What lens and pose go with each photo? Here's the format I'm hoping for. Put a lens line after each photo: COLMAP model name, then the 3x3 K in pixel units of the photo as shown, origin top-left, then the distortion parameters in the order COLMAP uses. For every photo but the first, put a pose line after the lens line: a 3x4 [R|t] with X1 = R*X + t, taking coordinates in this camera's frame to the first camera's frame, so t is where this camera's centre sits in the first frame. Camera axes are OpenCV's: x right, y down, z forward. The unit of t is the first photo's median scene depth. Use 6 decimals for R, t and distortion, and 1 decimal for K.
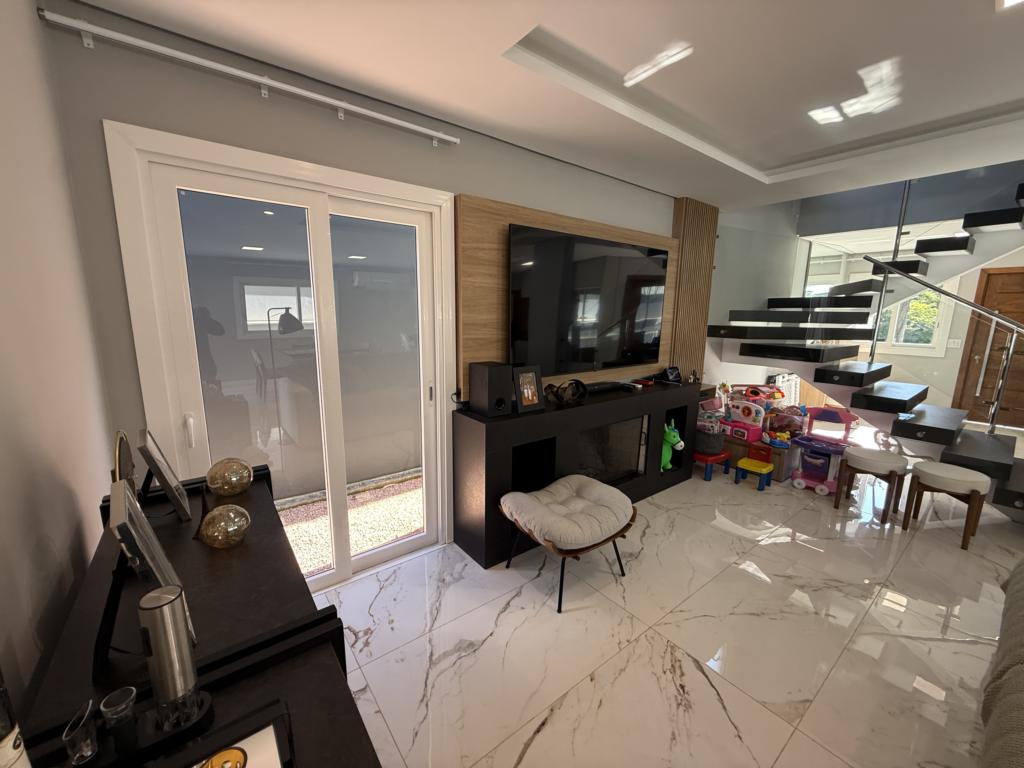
lens RADIAL K [[406.5, 0, 509.8], [0, 406.5, 387.5], [0, 0, 1]] dist [0.002142, -0.000518]
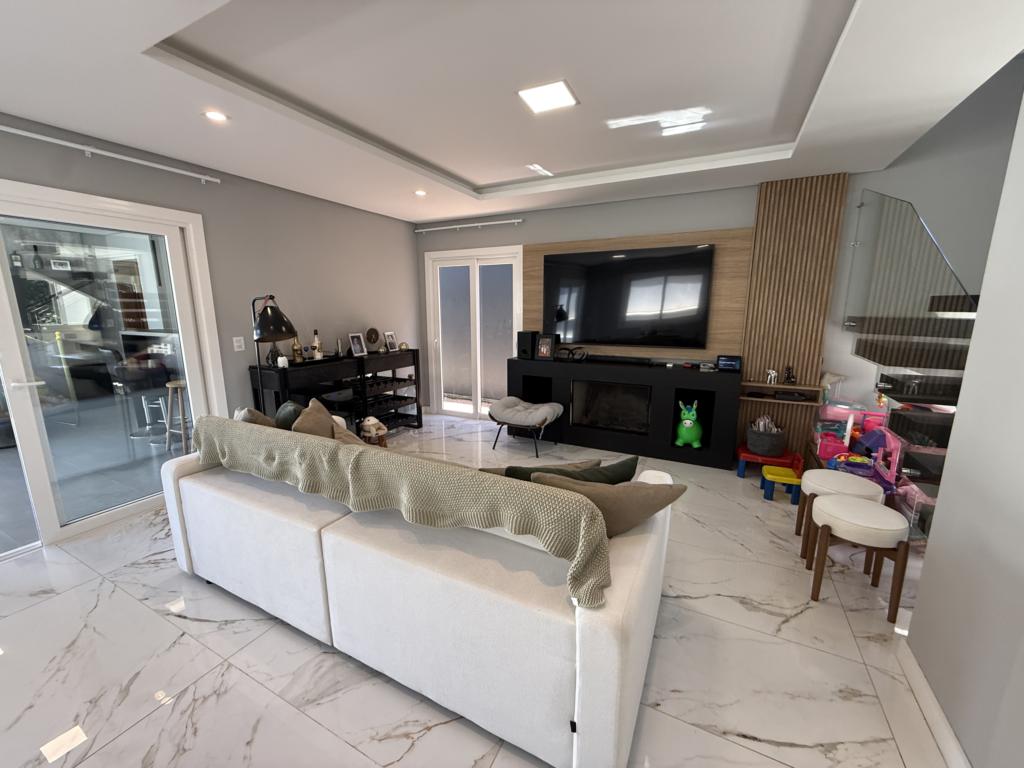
lens RADIAL K [[406.5, 0, 508.9], [0, 406.5, 385.3], [0, 0, 1]] dist [0.002142, -0.000518]
pose [[0.419733, 0.160616, -0.893323, 1.726444], [-0.159411, 0.981965, 0.101653, 0.011852], [0.893539, 0.099739, 0.437767, 0.121639]]
